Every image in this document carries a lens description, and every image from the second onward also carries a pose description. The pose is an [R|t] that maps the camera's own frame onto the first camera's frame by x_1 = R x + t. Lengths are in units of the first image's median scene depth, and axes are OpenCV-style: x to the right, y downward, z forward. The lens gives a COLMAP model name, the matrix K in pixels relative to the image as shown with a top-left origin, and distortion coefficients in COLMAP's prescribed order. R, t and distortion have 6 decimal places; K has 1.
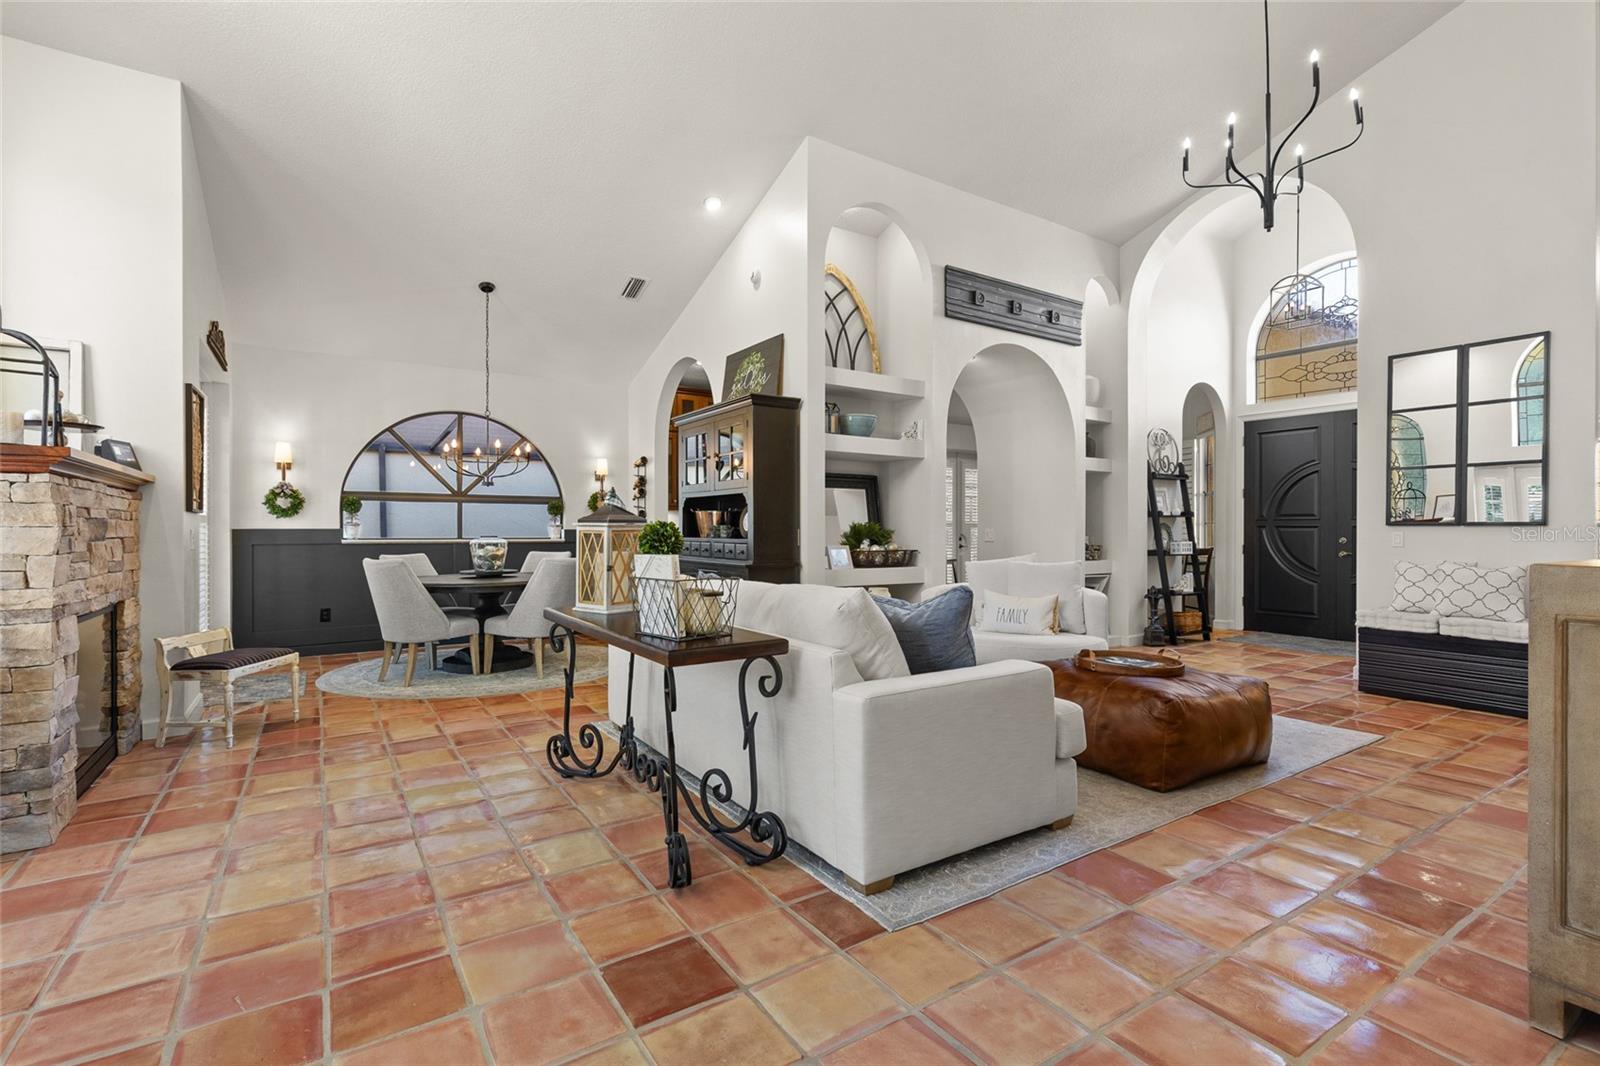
lens RADIAL K [[728.9, 0, 799.2], [0, 728.9, 530.3], [0, 0, 1]] dist [0.008658, -0.002239]
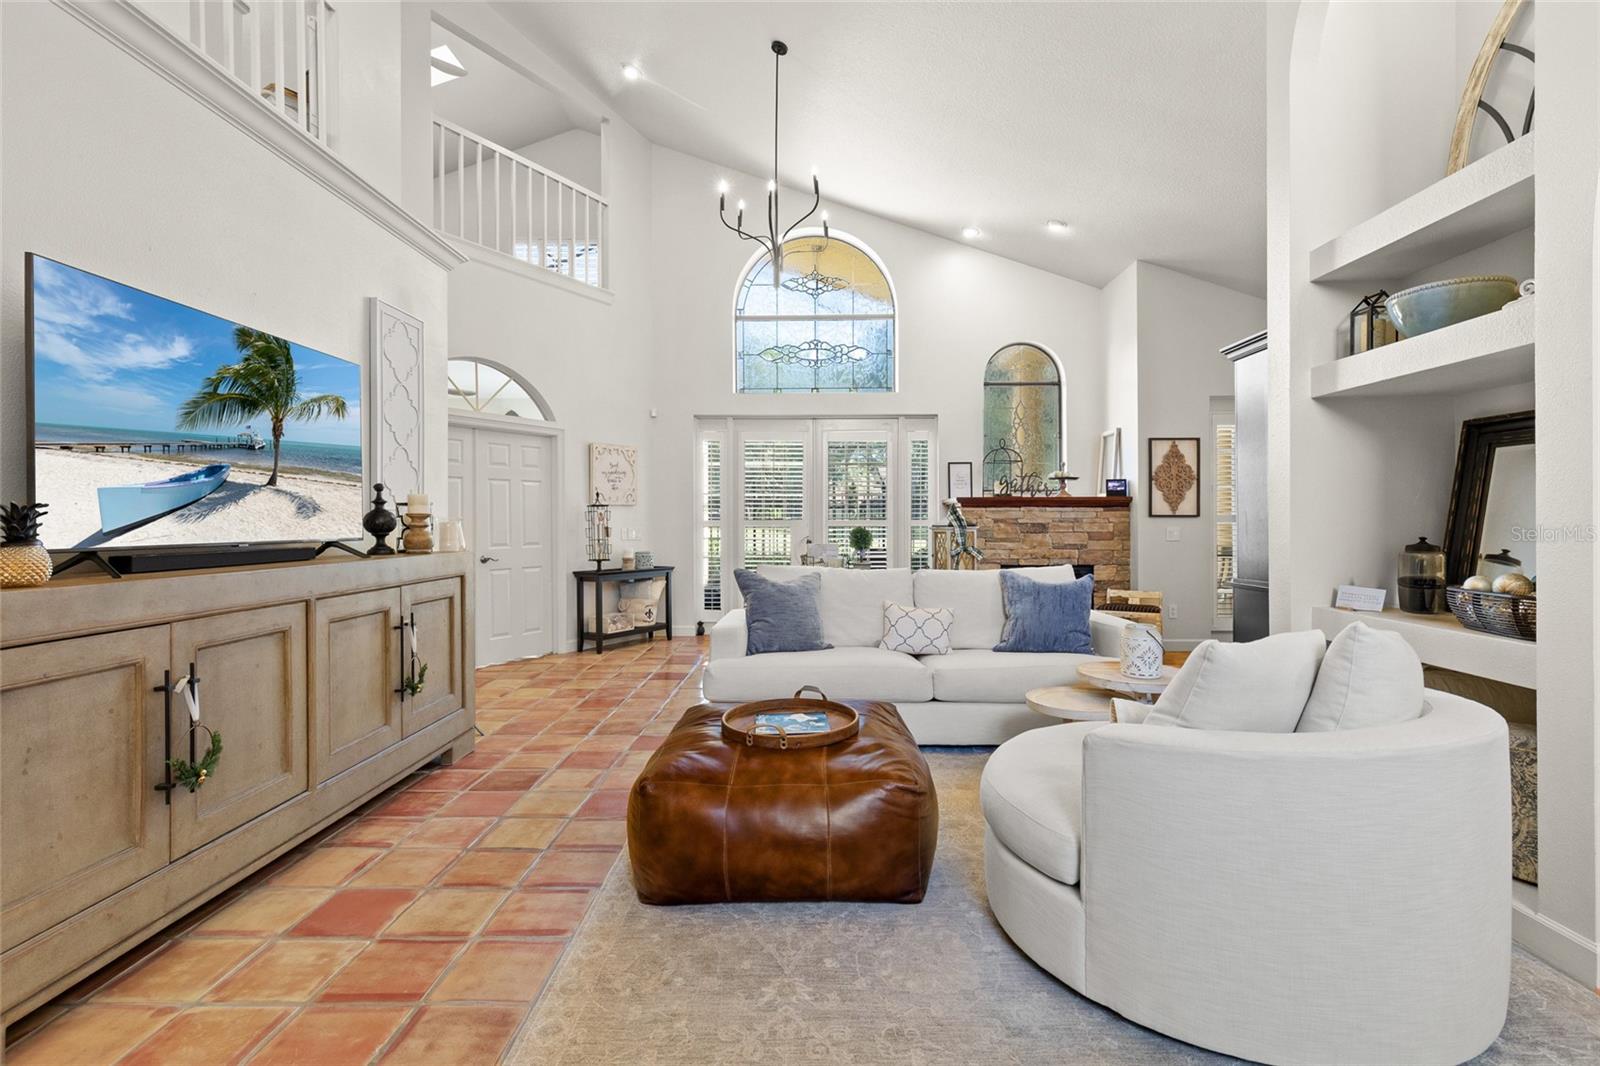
lens RADIAL K [[728.9, 0, 807.1], [0, 728.9, 520.9], [0, 0, 1]] dist [0.008658, -0.002239]
pose [[-0.554547, 0.002642, -0.832148, 0.563534], [0.003438, 0.999994, 0.000884, -0.012265], [0.832146, -0.002371, -0.554552, 0.764452]]
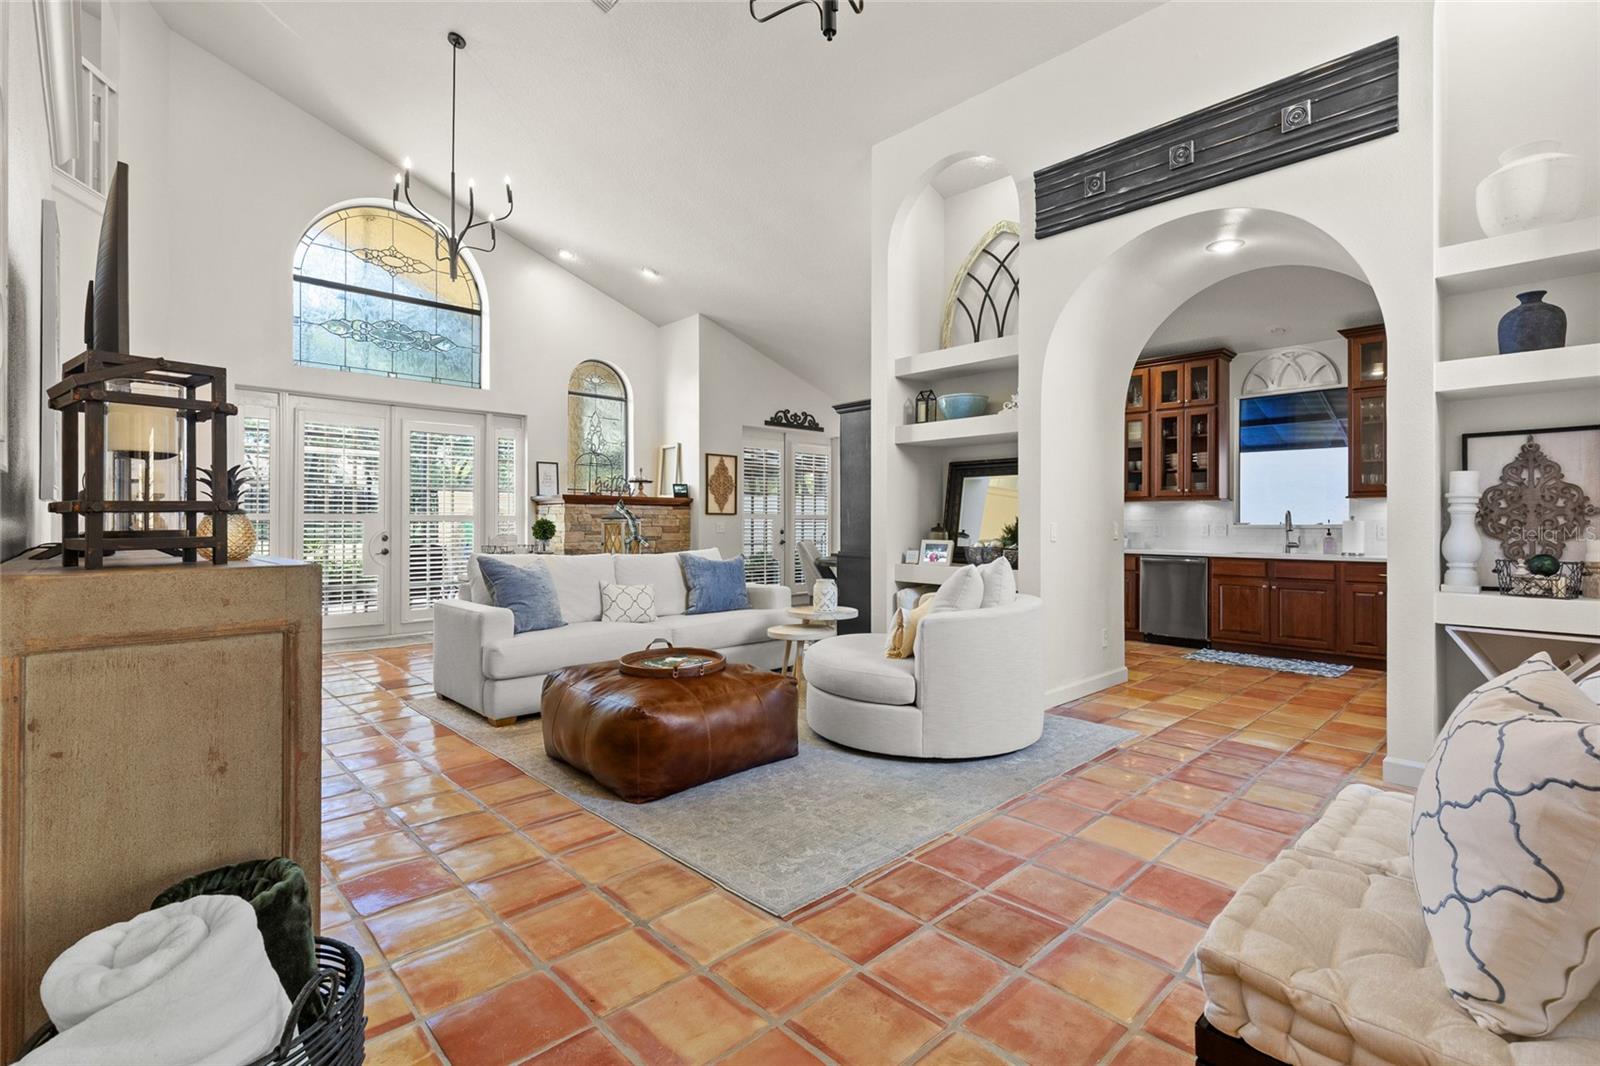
lens RADIAL K [[728.9, 0, 798.9], [0, 728.9, 523.2], [0, 0, 1]] dist [0.008658, -0.002239]
pose [[0.184461, 0.001702, -0.982838, 0.762750], [-0.002652, 0.999996, 0.001235, -0.002173], [0.982836, 0.002378, 0.184465, 0.529317]]
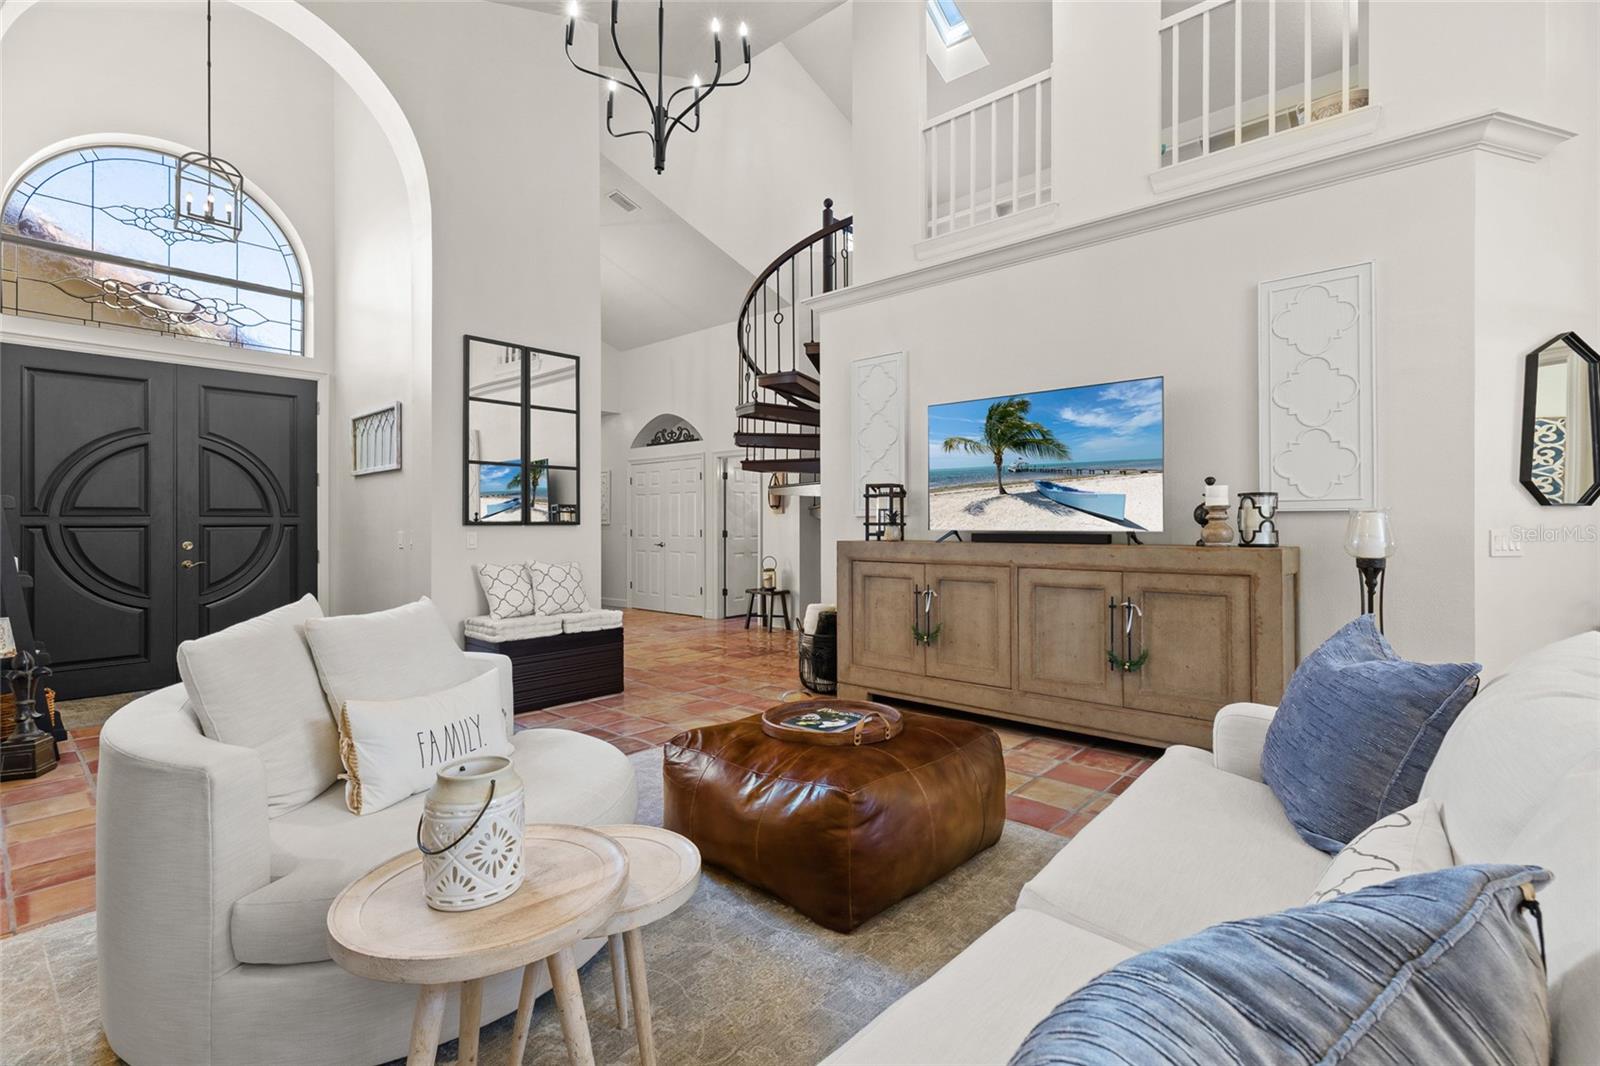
lens RADIAL K [[728.9, 0, 798.1], [0, 728.9, 521.7], [0, 0, 1]] dist [0.008658, -0.002239]
pose [[-0.270099, 0.000650, 0.962832, -0.122975], [0.003162, 0.999995, 0.000212, -0.007403], [-0.962827, 0.003102, -0.270100, 0.658185]]
